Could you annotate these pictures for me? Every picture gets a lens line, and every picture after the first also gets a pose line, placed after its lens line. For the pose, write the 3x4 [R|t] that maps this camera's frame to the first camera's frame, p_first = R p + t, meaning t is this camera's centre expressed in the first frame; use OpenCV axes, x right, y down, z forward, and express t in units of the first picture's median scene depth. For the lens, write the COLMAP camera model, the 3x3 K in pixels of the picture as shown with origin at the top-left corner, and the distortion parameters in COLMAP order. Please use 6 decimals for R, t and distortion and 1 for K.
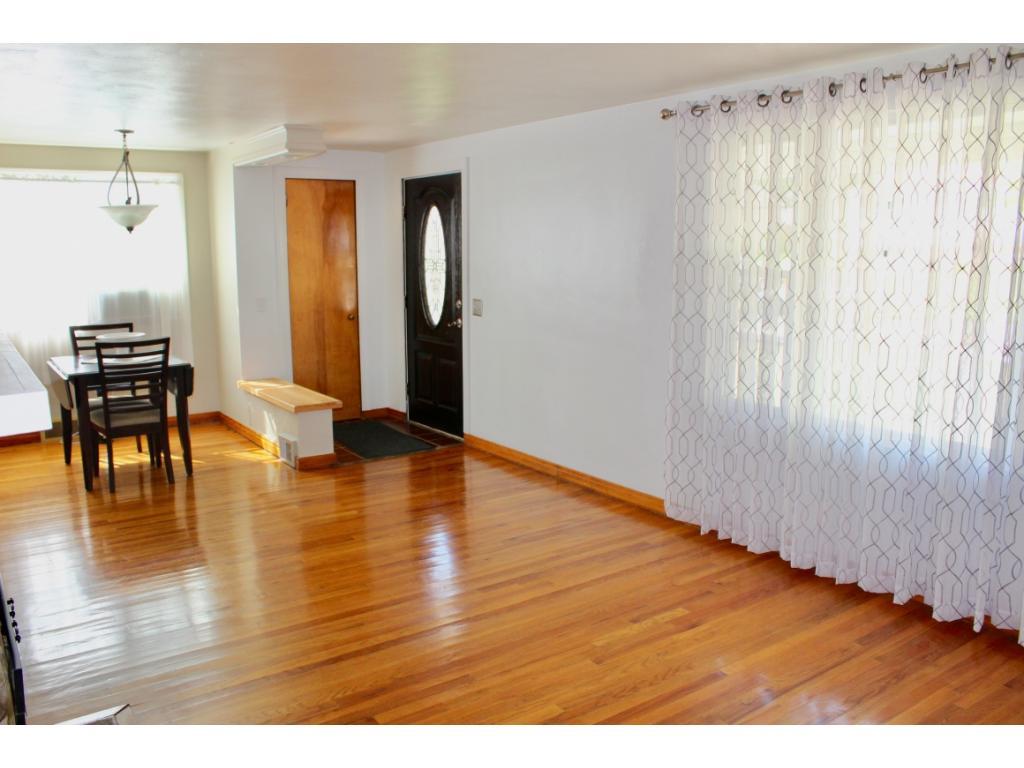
lens RADIAL K [[840.4, 0, 512.0], [0, 840.4, 384.0], [0, 0, 1]] dist [-0.004712, -0.000656]
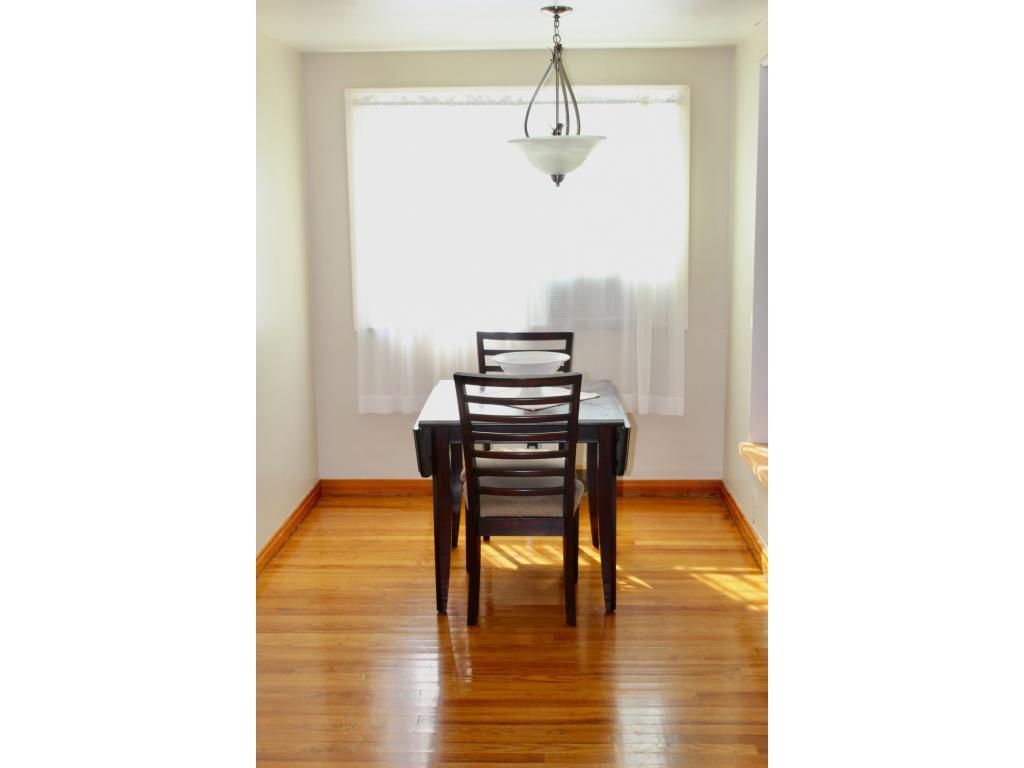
lens RADIAL K [[1032.3, 0, 512.0], [0, 1032.3, 384.0], [0, 0, 1]] dist [-0.090027, 0.000342]
pose [[0.781932, 0.117907, -0.612112, -0.026581], [-0.108156, 0.992717, 0.053058, -0.074260], [0.613910, 0.024716, 0.788989, 0.404331]]
